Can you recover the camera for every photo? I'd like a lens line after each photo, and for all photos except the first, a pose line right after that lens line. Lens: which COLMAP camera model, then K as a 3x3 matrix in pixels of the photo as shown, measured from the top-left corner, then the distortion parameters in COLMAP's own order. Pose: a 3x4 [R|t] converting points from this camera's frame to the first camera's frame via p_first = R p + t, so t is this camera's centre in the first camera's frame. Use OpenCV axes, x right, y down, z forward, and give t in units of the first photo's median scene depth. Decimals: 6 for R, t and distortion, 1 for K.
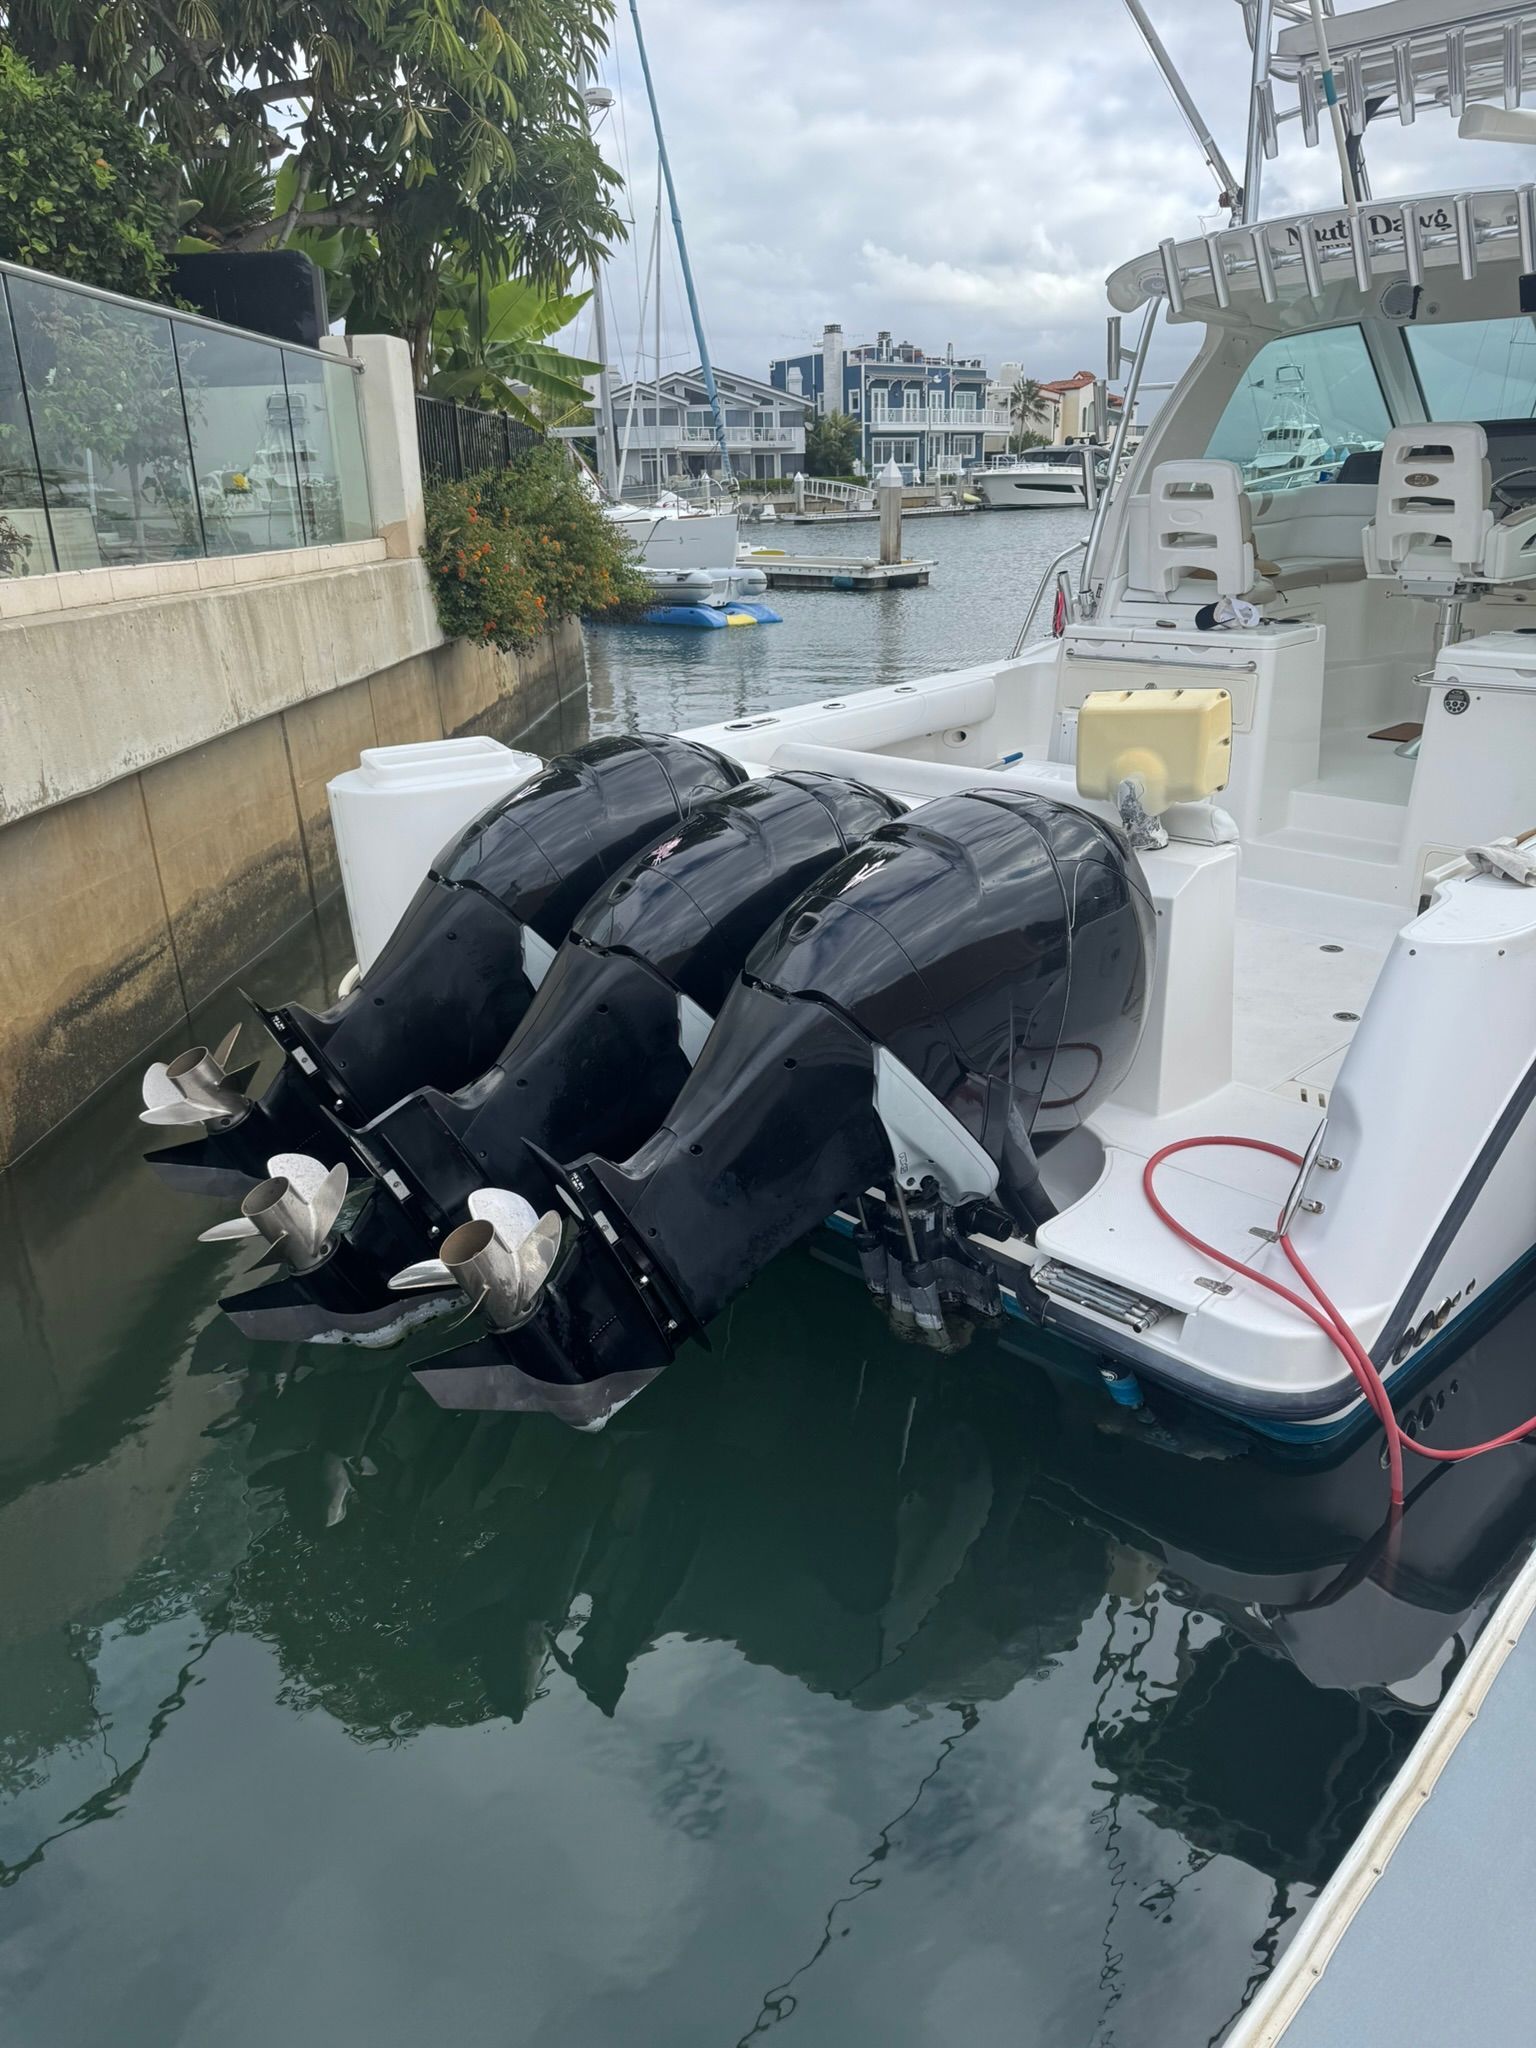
lens RADIAL K [[1460.3, 0, 768.0], [0, 1460.3, 1024.0], [0, 0, 1]] dist [0.037850, -0.069174]
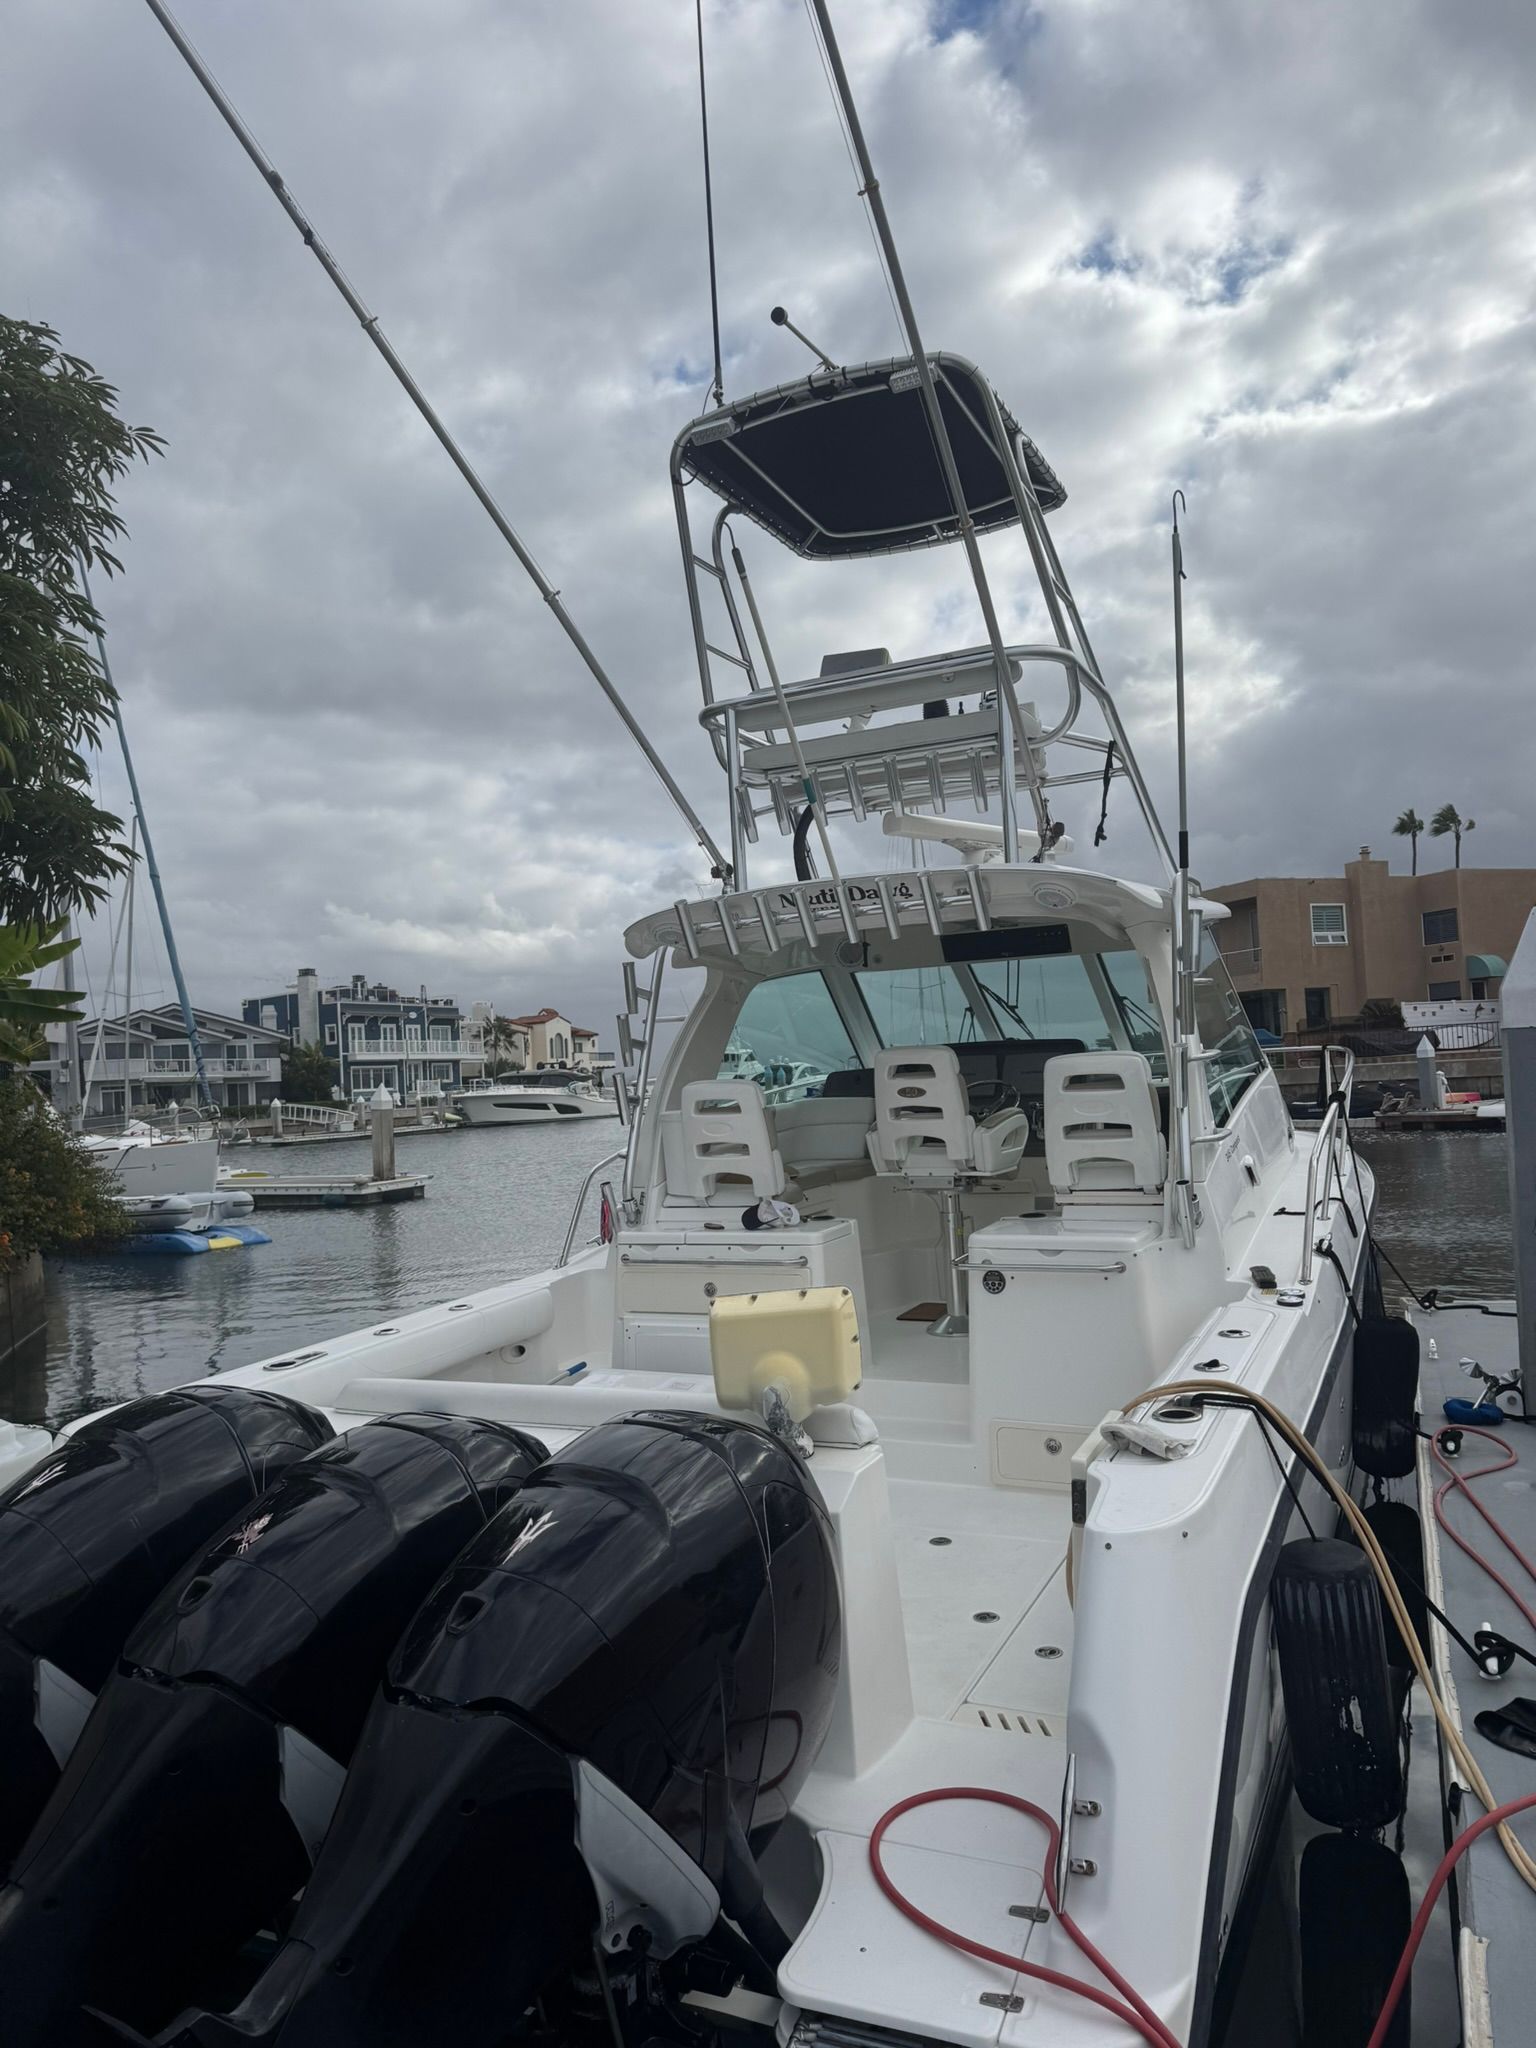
lens RADIAL K [[1345.1, 0, 643.6], [0, 1345.1, 994.7], [0, 0, 1]] dist [0.046013, -0.049069]
pose [[0.927622, 0.005205, 0.373484, -0.135551], [0.151869, 0.908266, -0.389858, -0.055007], [-0.341252, 0.418362, 0.841737, 0.136780]]
